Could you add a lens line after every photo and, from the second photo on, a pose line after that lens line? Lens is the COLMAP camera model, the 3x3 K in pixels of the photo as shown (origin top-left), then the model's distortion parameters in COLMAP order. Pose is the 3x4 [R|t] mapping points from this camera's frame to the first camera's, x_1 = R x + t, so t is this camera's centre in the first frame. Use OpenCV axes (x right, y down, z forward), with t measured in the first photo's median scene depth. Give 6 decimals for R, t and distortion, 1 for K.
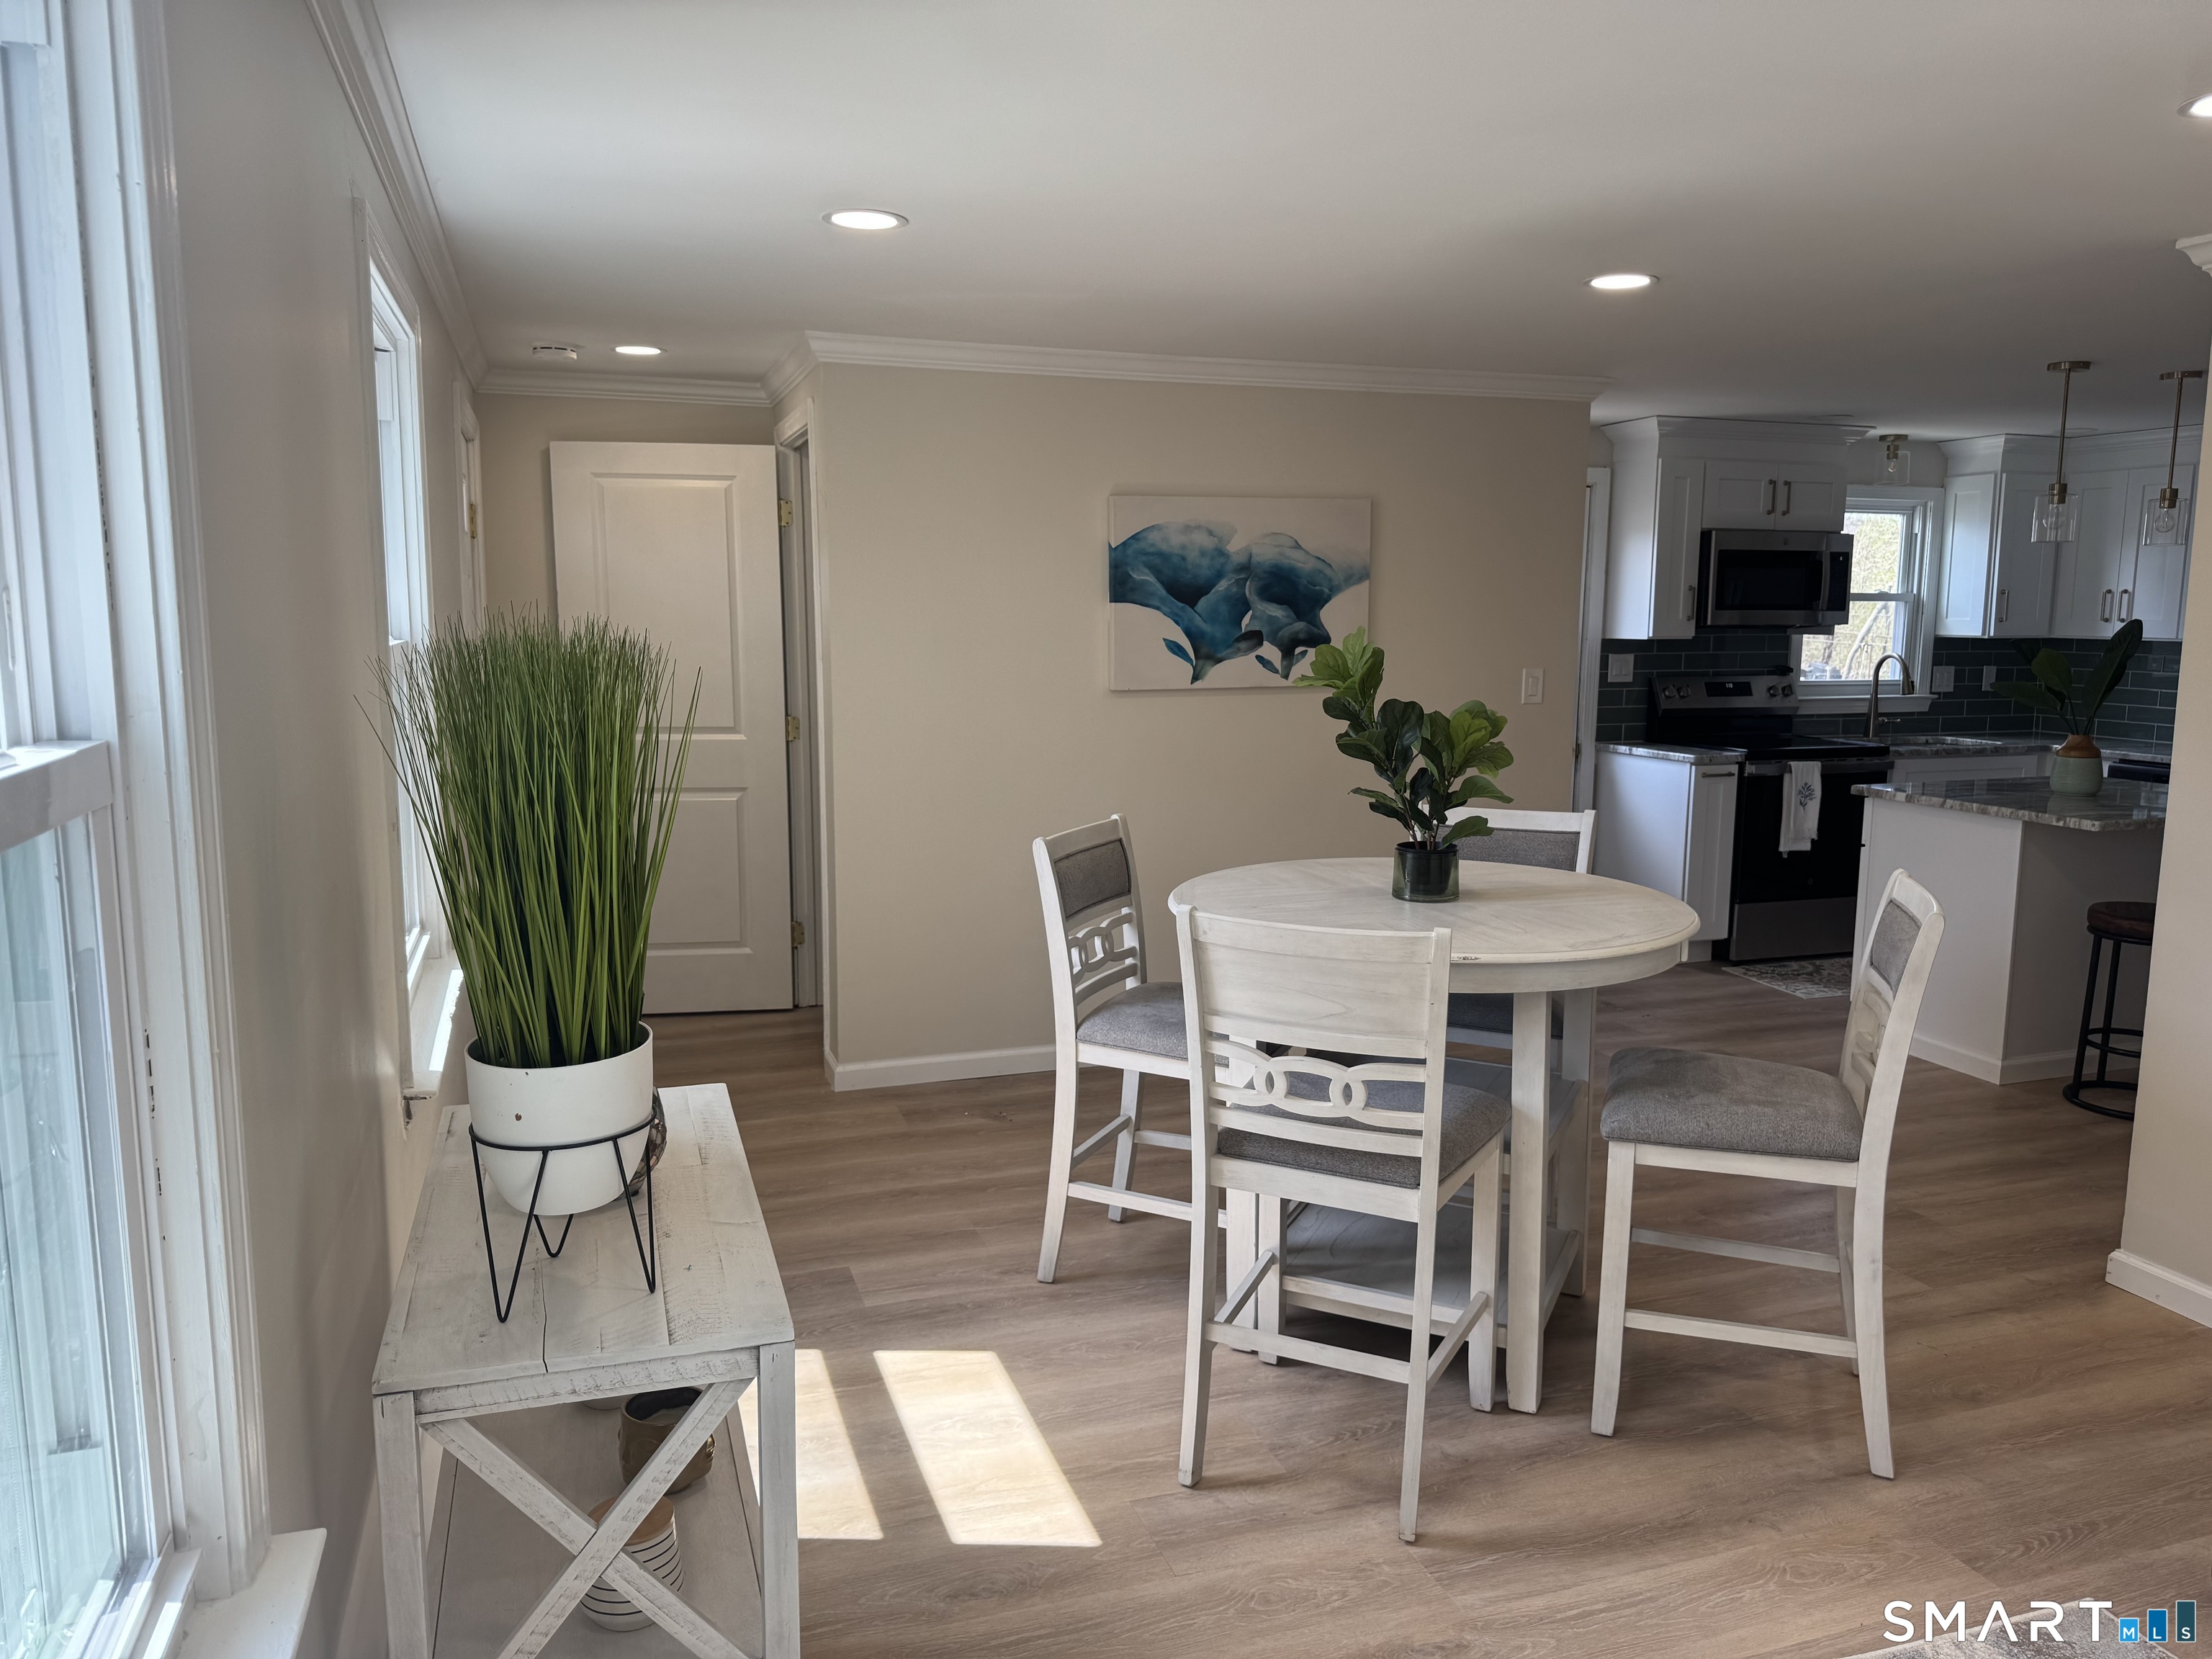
lens RADIAL K [[1563.4, 0, 1099.1], [0, 1563.4, 831.8], [0, 0, 1]] dist [0.056429, -0.067215]
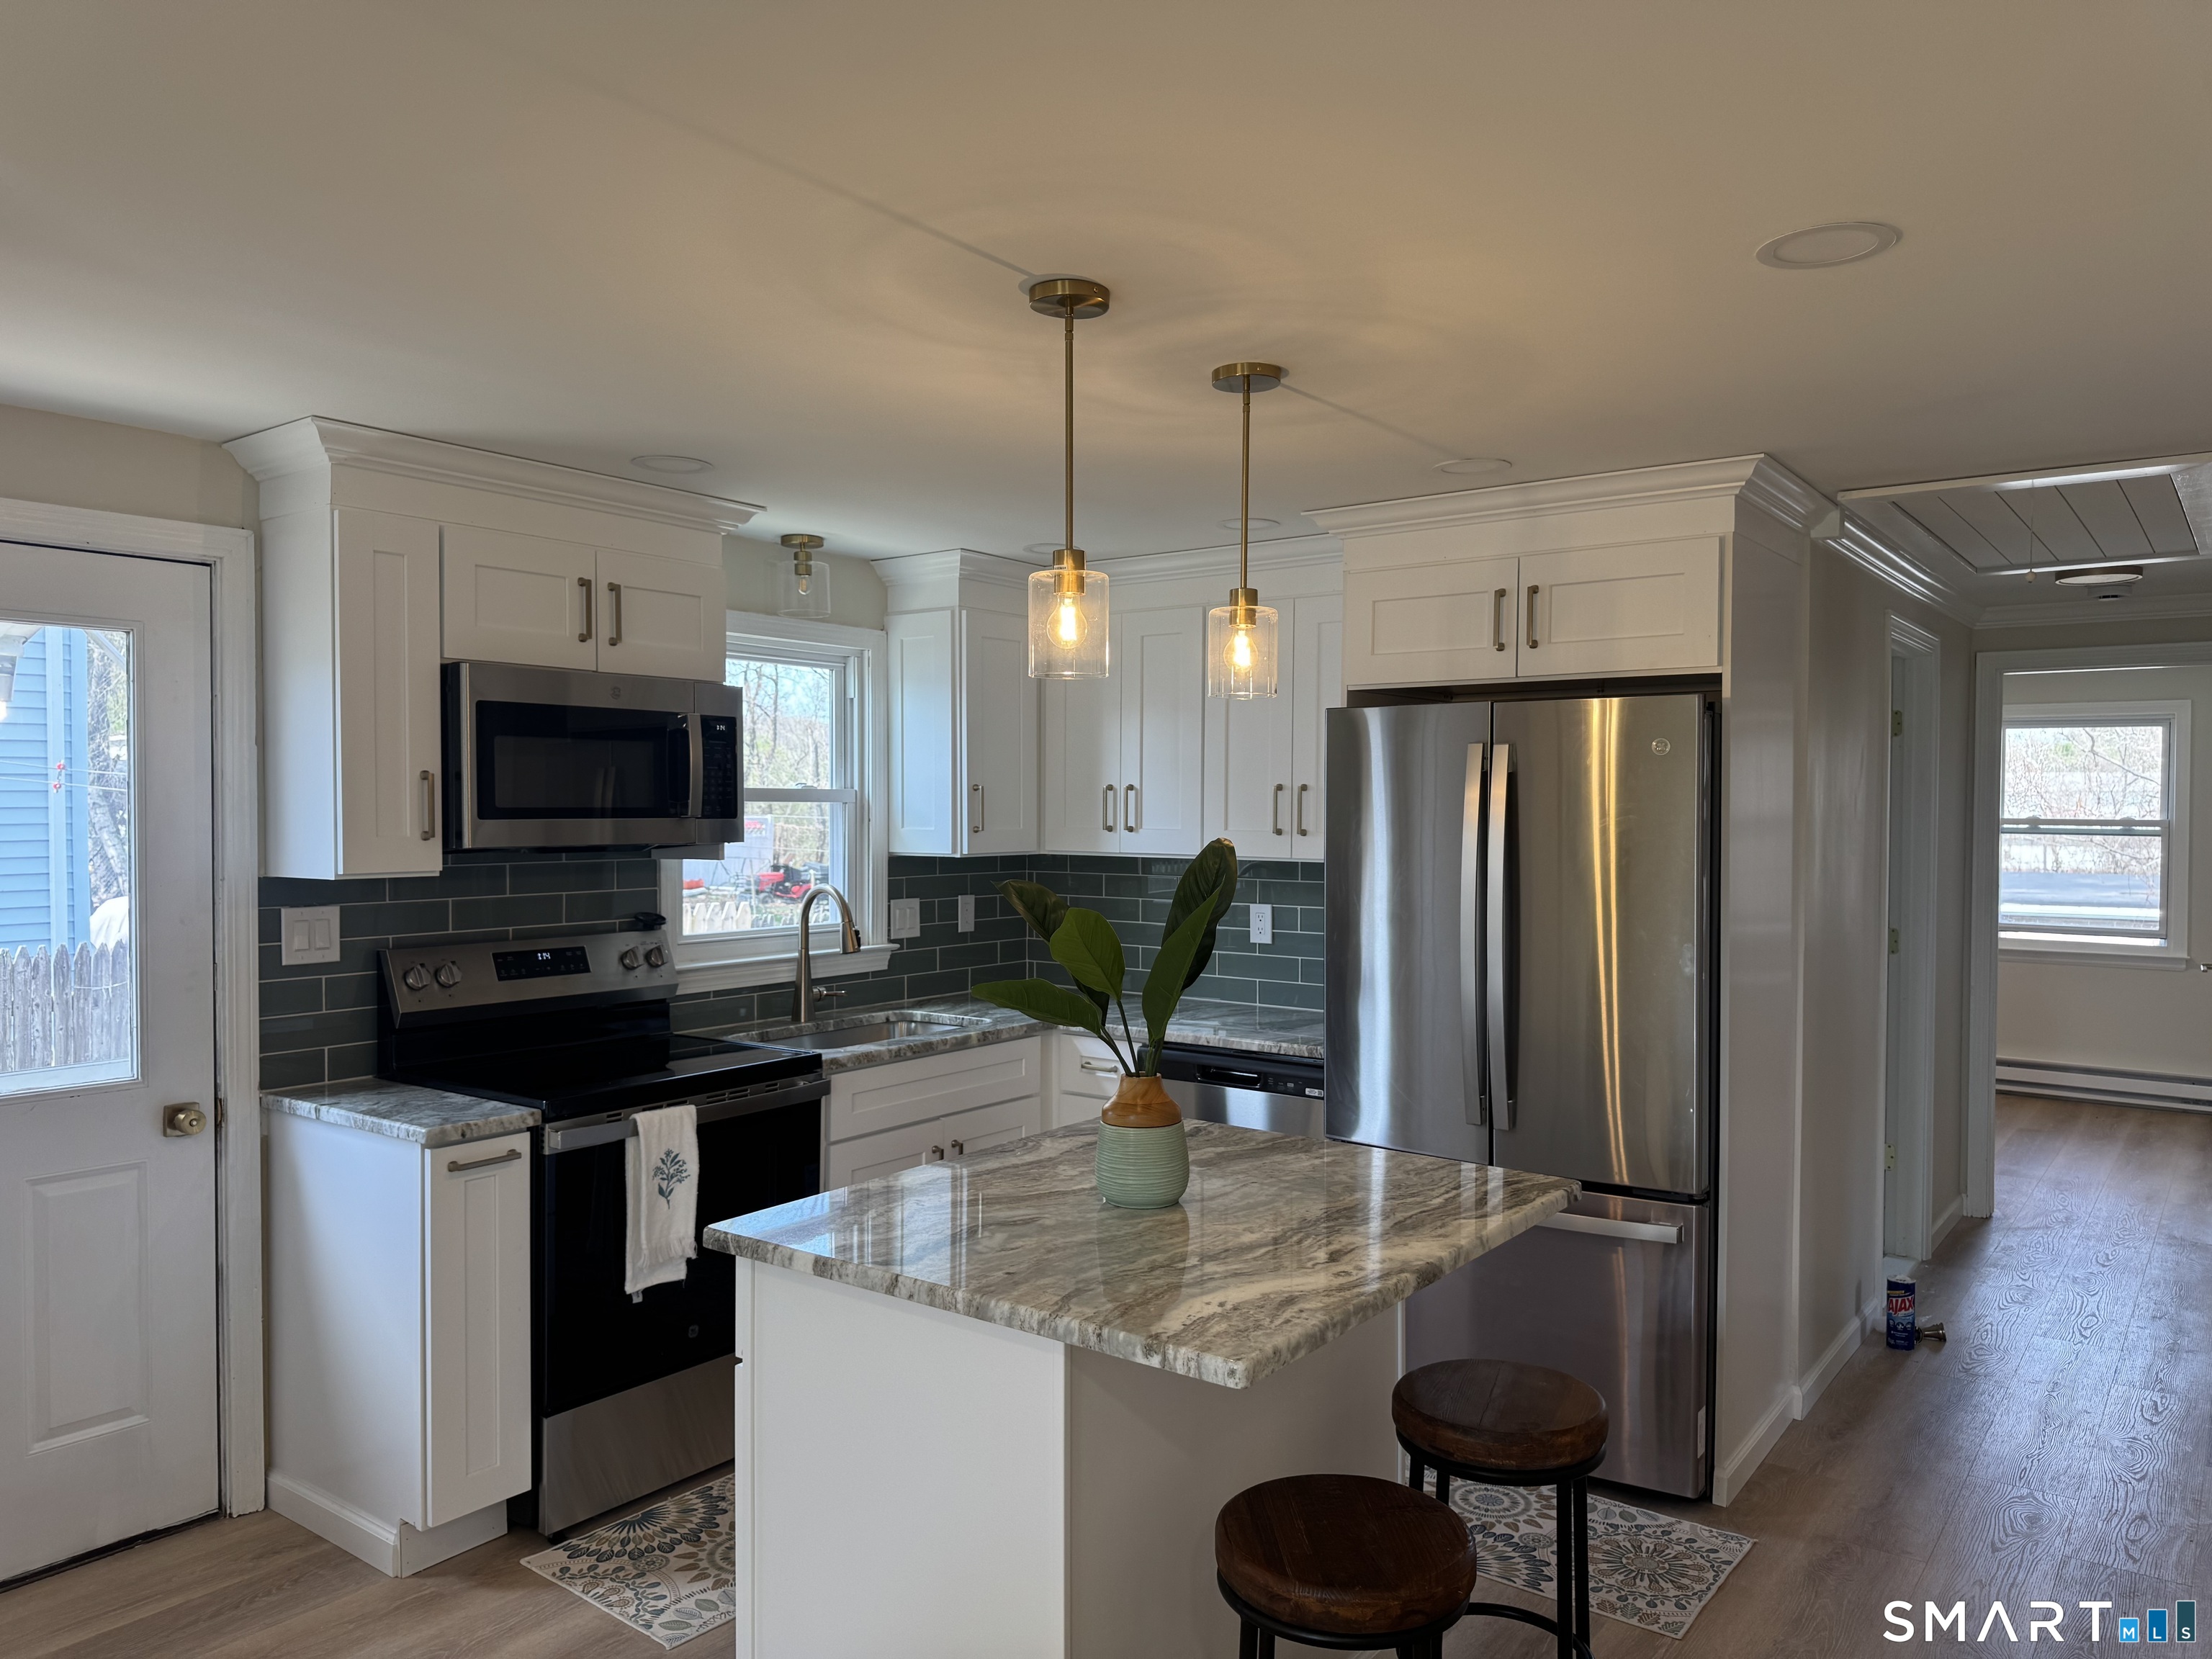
lens RADIAL K [[1557.6, 0, 1112.8], [0, 1557.6, 843.5], [0, 0, 1]] dist [0.050785, -0.050587]
pose [[0.825321, -0.016588, 0.564419, 0.371055], [0.081467, 0.992609, -0.089953, -0.096249], [-0.558755, 0.120221, 0.820572, 0.643505]]
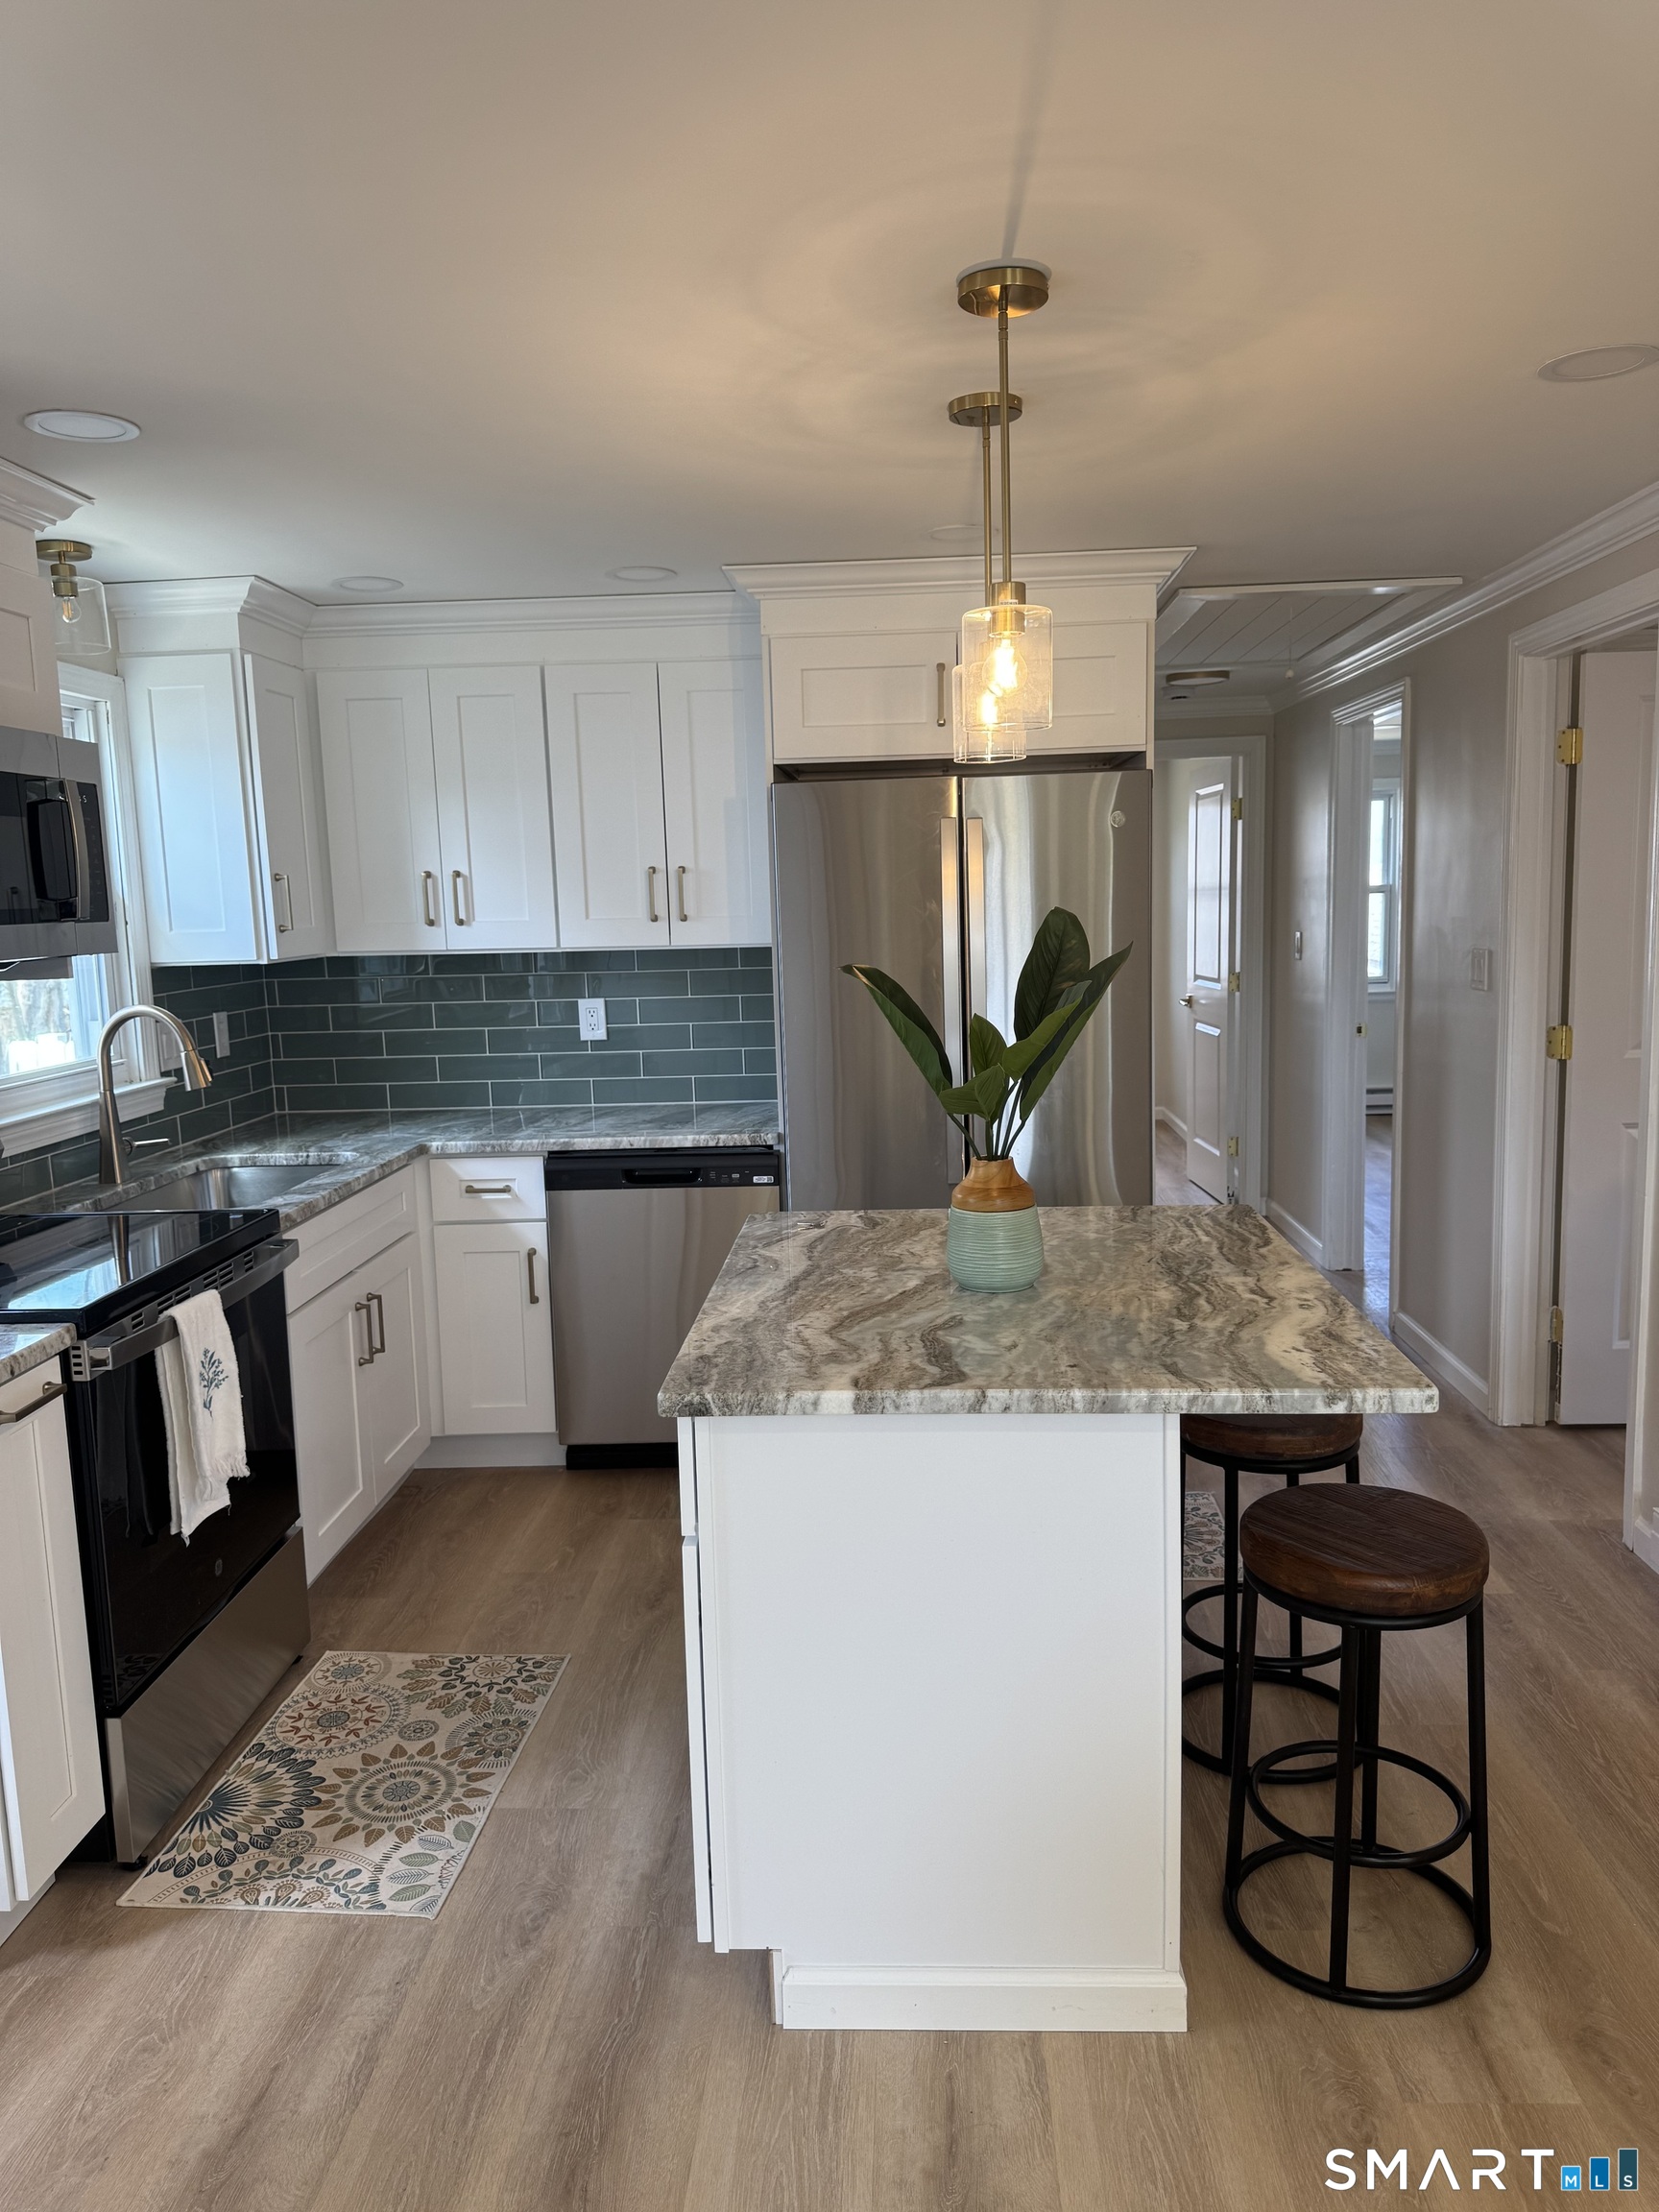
lens RADIAL K [[1563.4, 0, 823.9], [0, 1563.4, 1106.0], [0, 0, 1]] dist [0.056429, -0.067215]
pose [[0.378060, -0.142903, 0.914685, 0.205022], [0.164709, 0.982635, 0.085441, -0.131154], [-0.911011, 0.118355, 0.395032, 0.905223]]
